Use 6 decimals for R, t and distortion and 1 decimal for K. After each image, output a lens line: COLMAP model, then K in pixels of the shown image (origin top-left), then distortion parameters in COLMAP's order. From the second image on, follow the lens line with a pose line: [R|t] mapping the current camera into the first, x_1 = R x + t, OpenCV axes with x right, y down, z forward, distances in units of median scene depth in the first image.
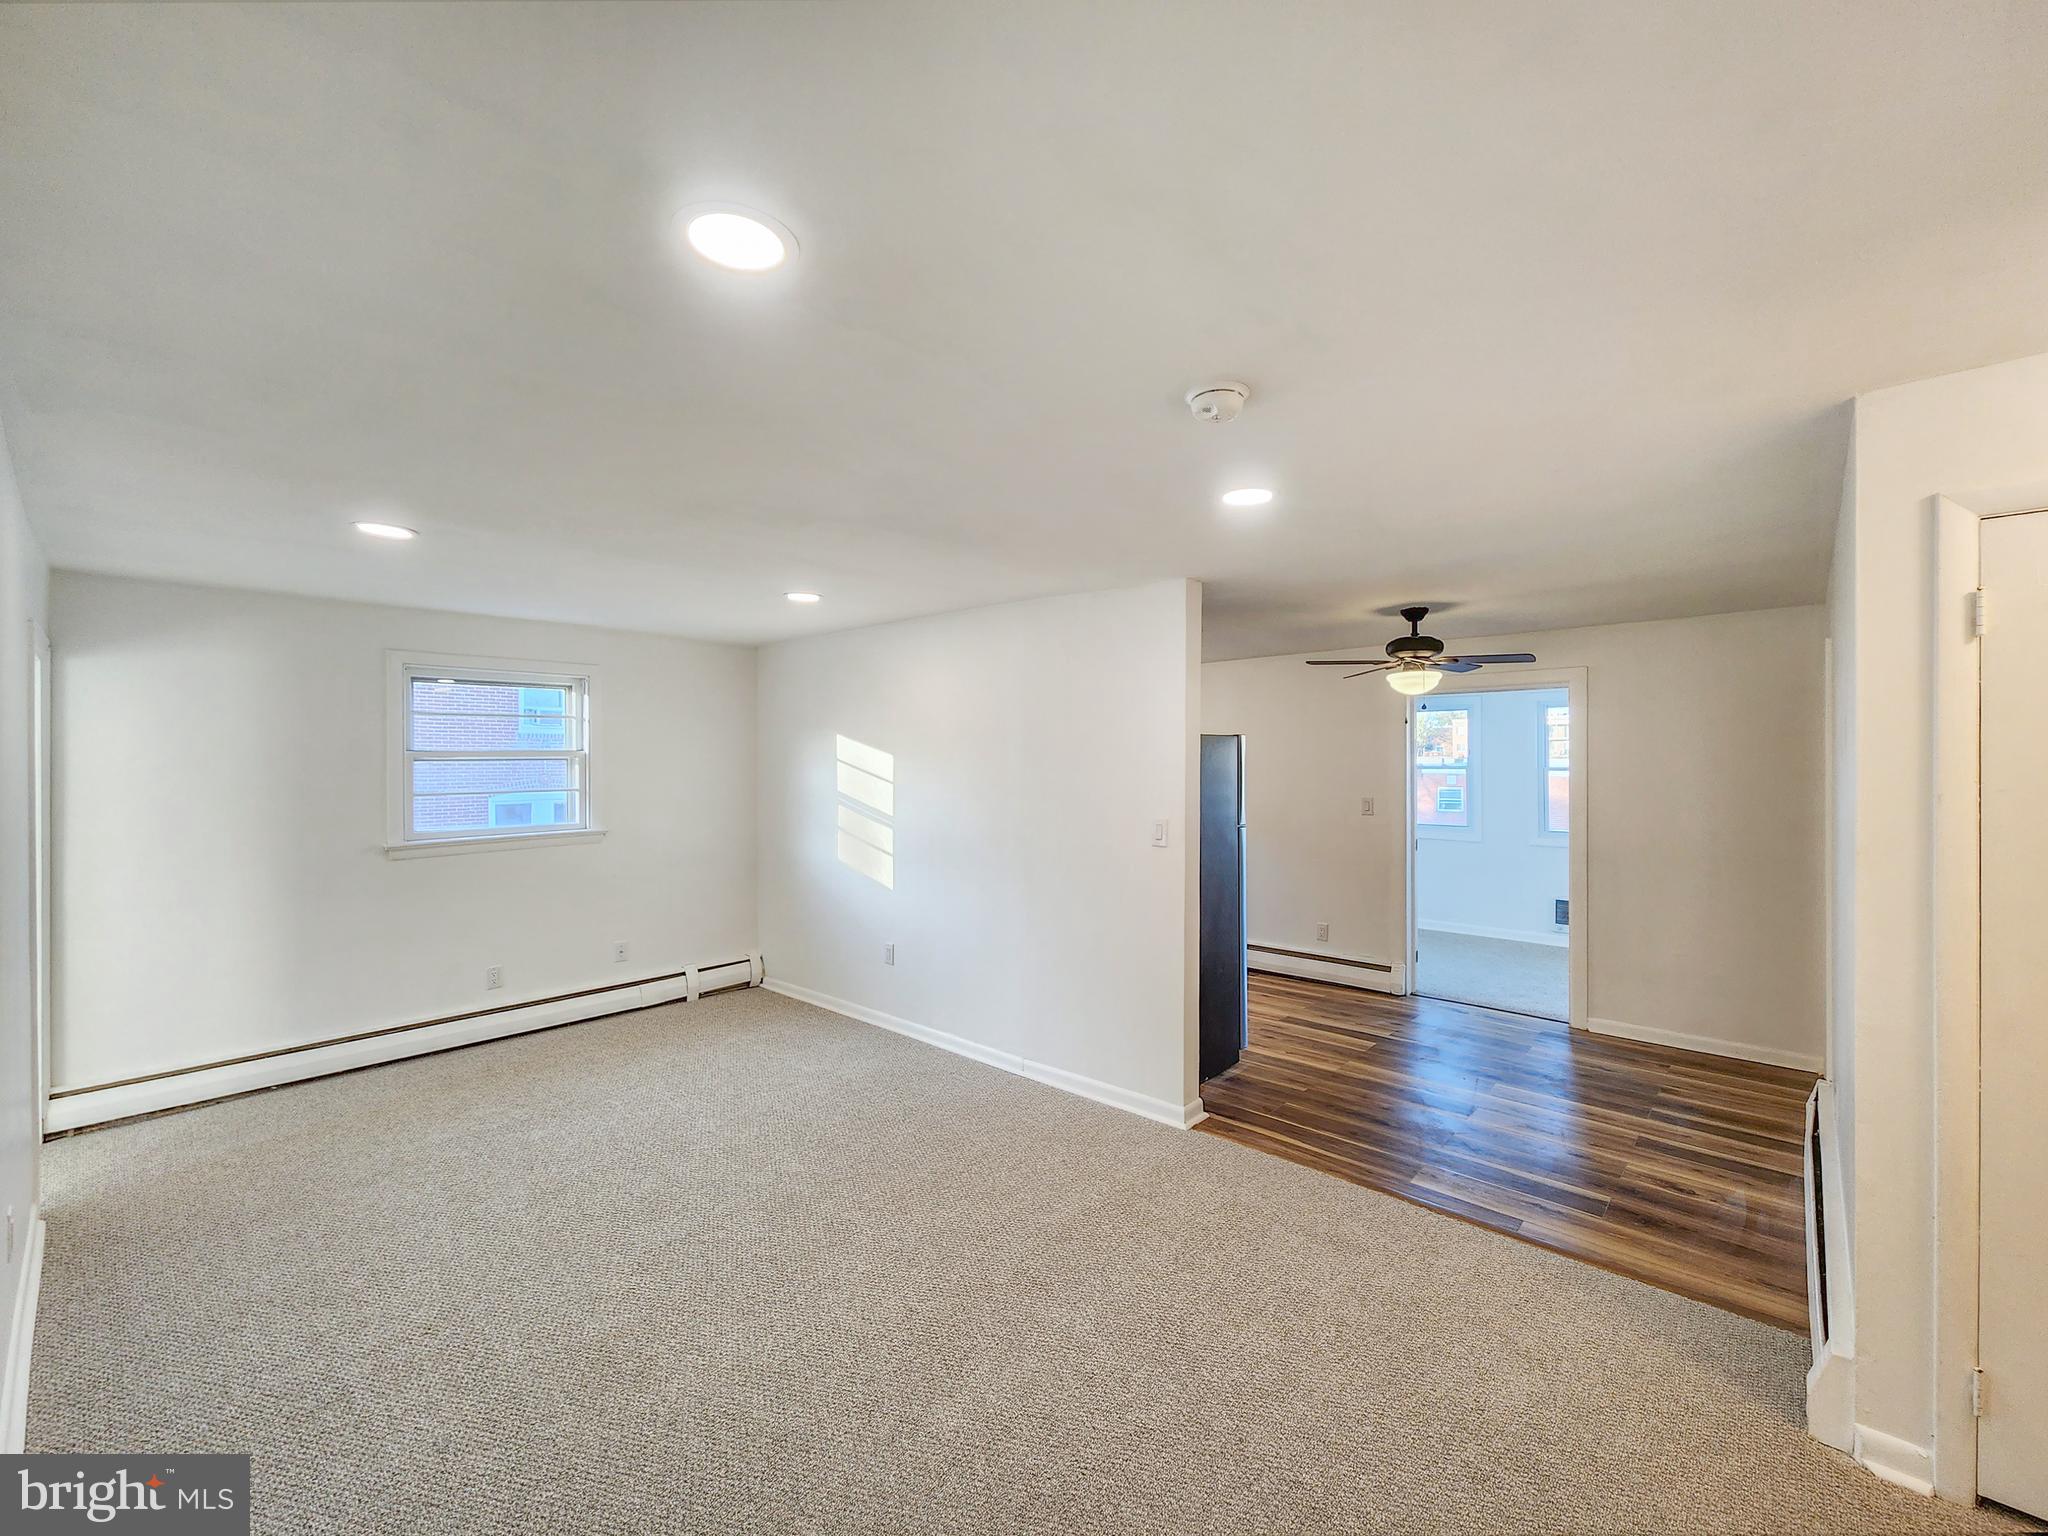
lens RADIAL K [[851.1, 0, 1024.0], [0, 851.1, 768.0], [0, 0, 1]] dist [-0.000743, -0.000897]
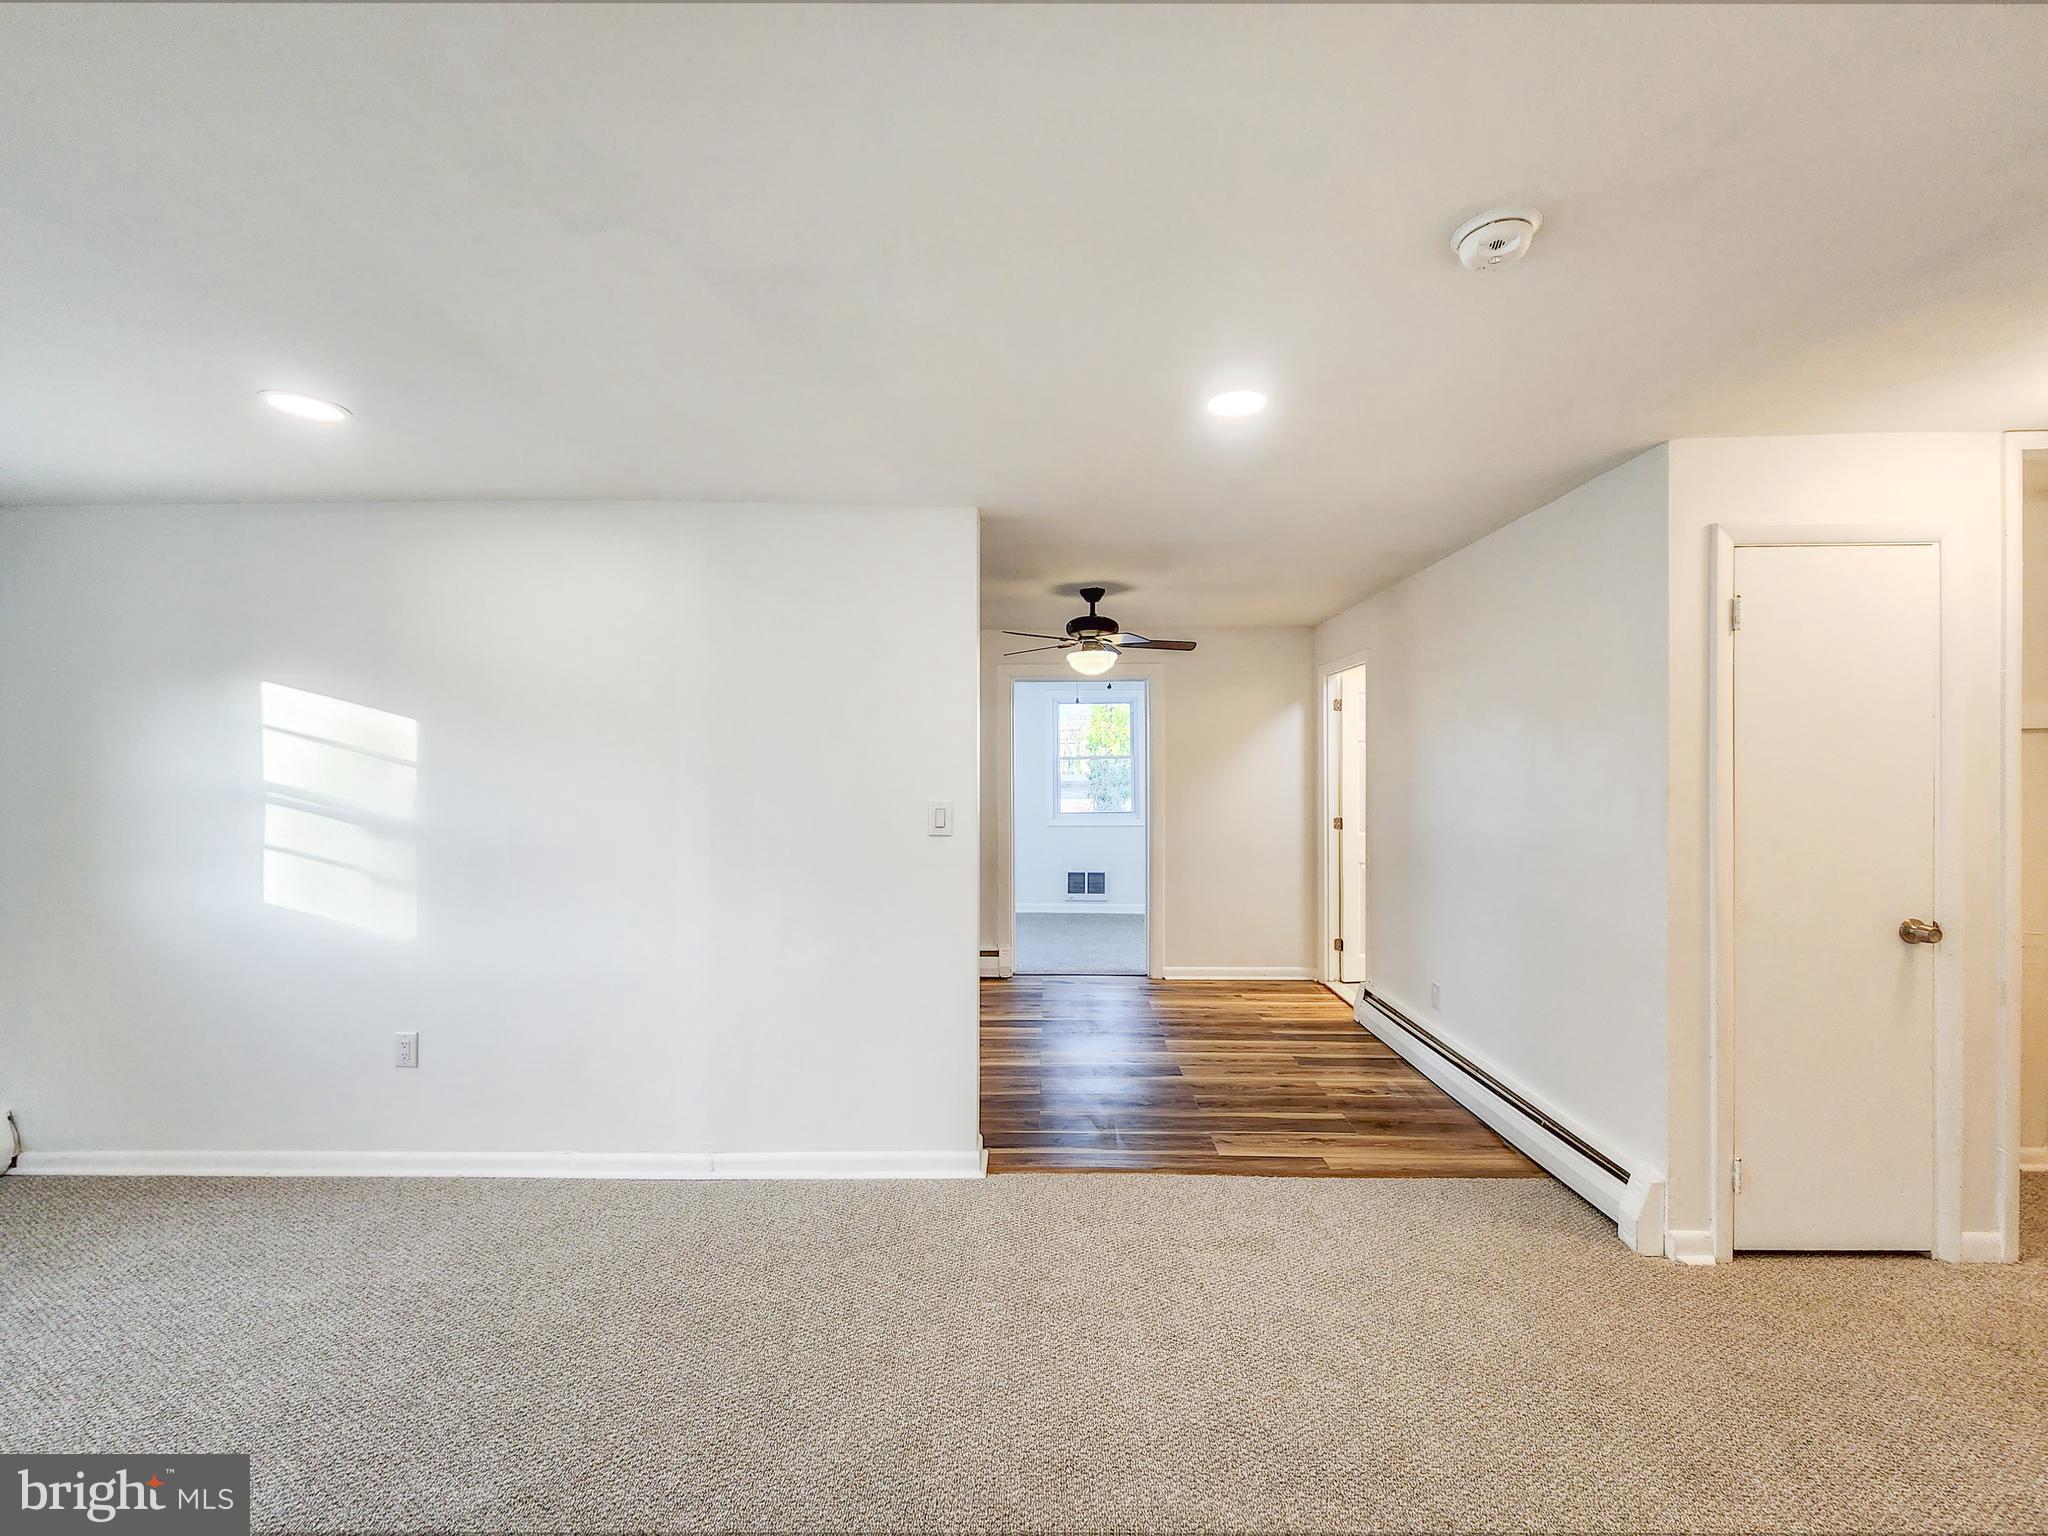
lens RADIAL K [[841.8, 0, 1036.6], [0, 841.8, 768.7], [0, 0, 1]] dist [0.003061, -0.003143]
pose [[0.742860, -0.004393, 0.669433, -0.264166], [0.006386, 0.999979, -0.000525, 0.026156], [-0.669417, 0.004664, 0.742873, 0.302586]]
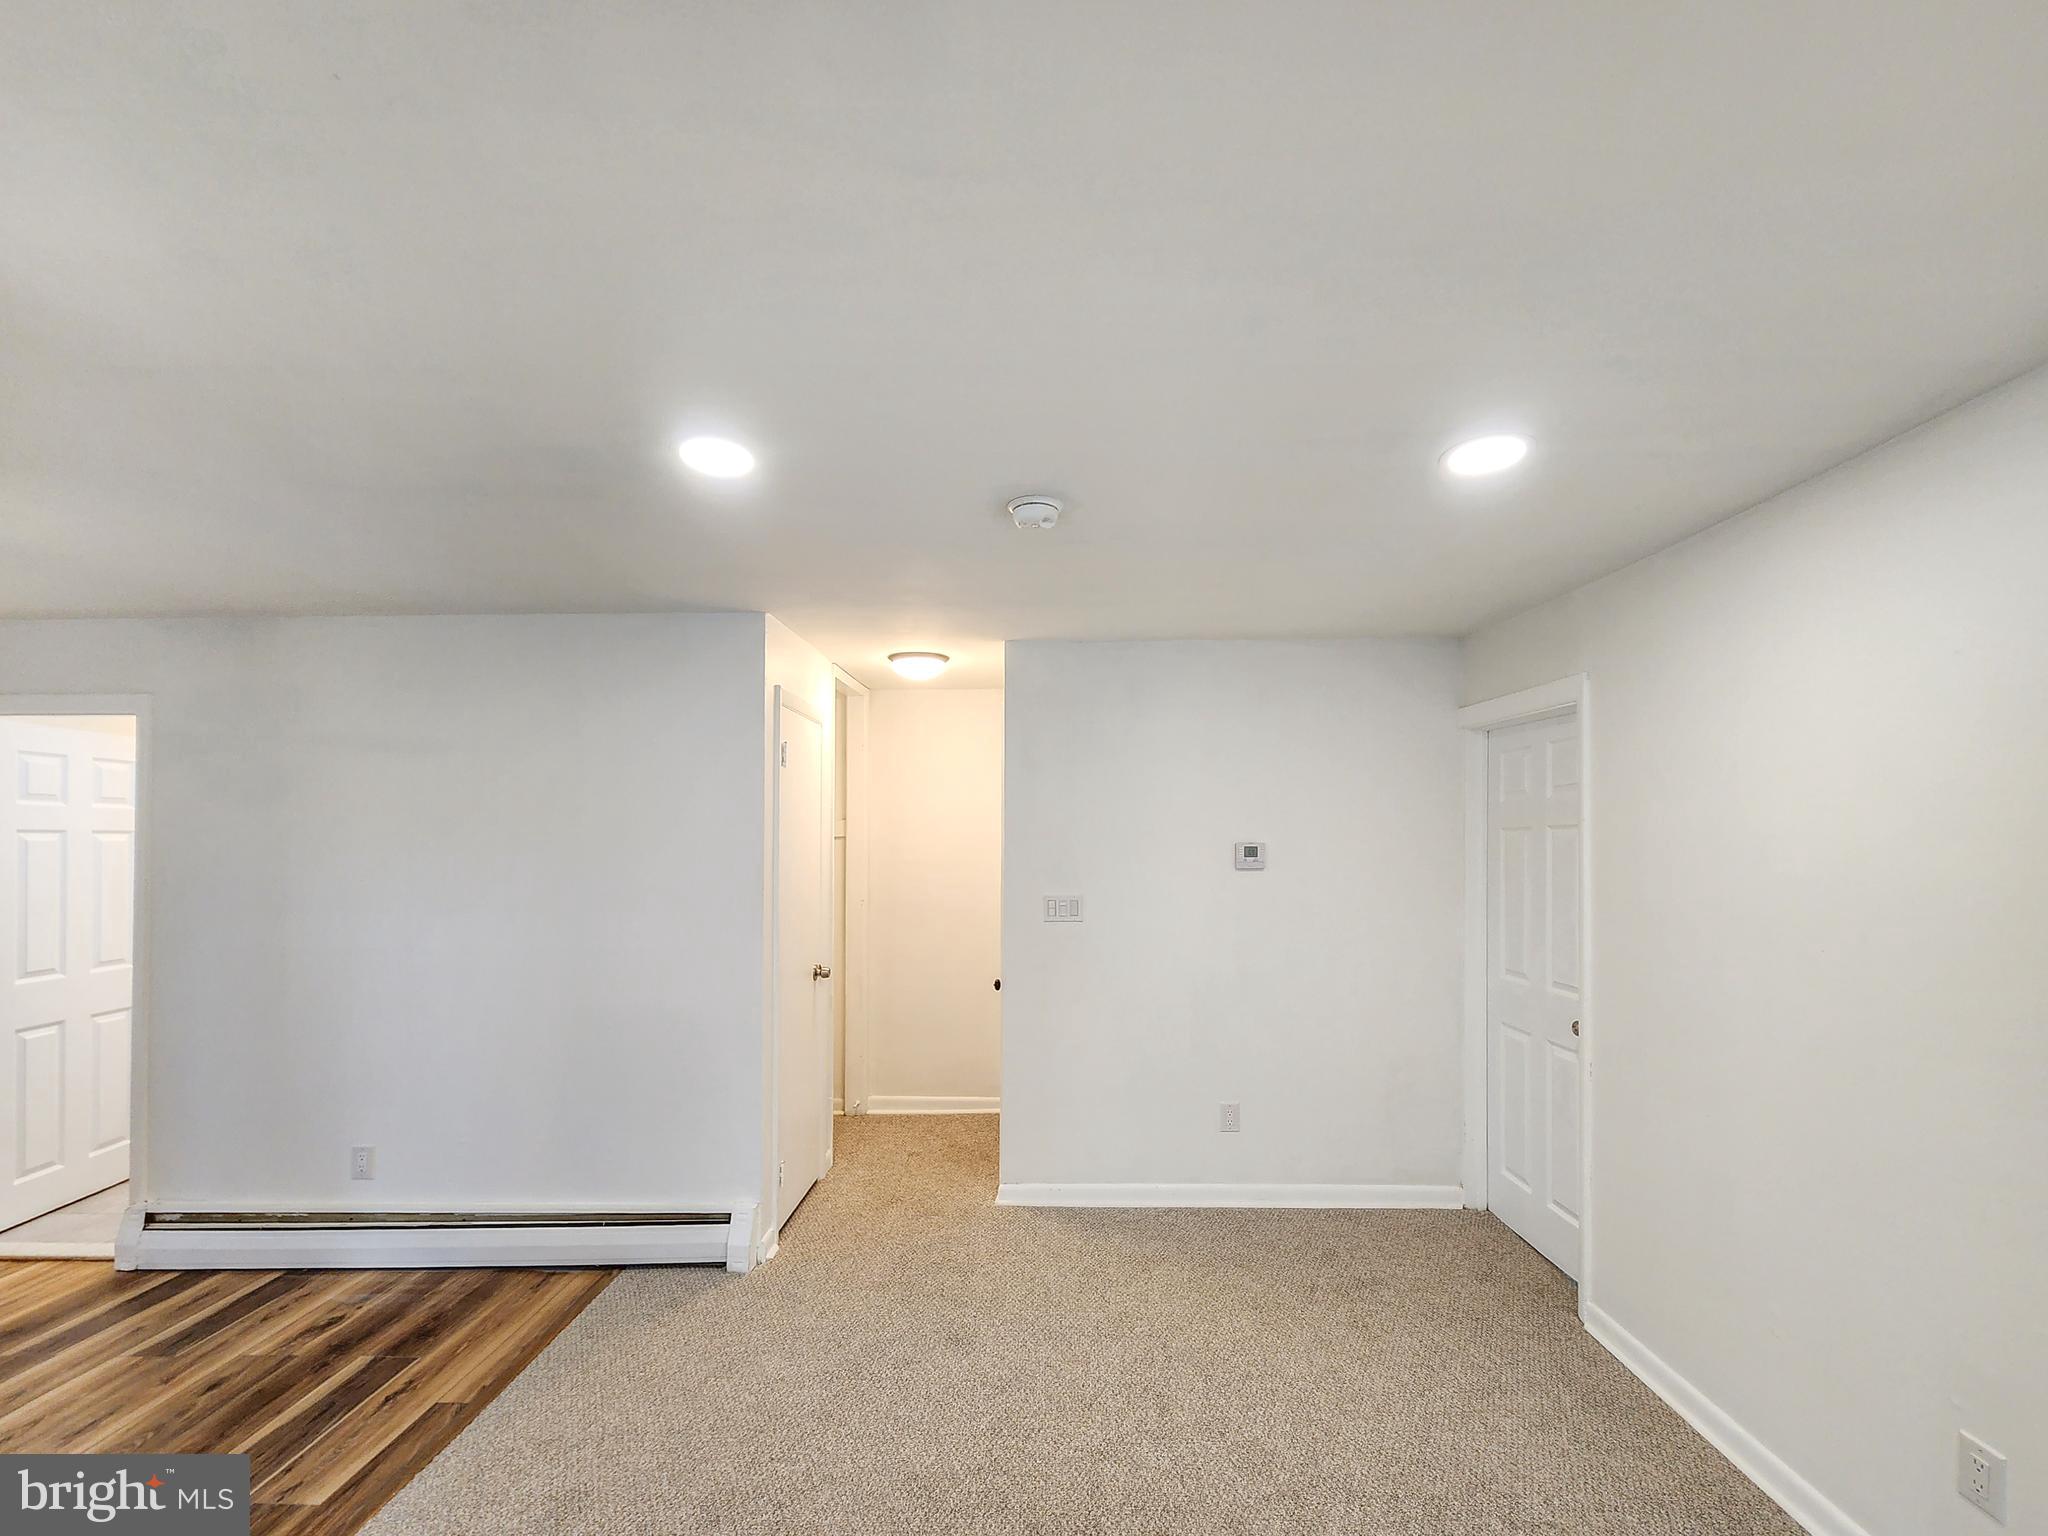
lens RADIAL K [[869.4, 0, 1032.1], [0, 869.4, 833.7], [0, 0, 1]] dist [-0.000597, -0.000025]
pose [[-0.668530, 0.013629, 0.743561, -0.271669], [0.008312, 0.999907, -0.010854, 0.006836], [-0.743639, -0.001075, -0.668581, 0.761031]]
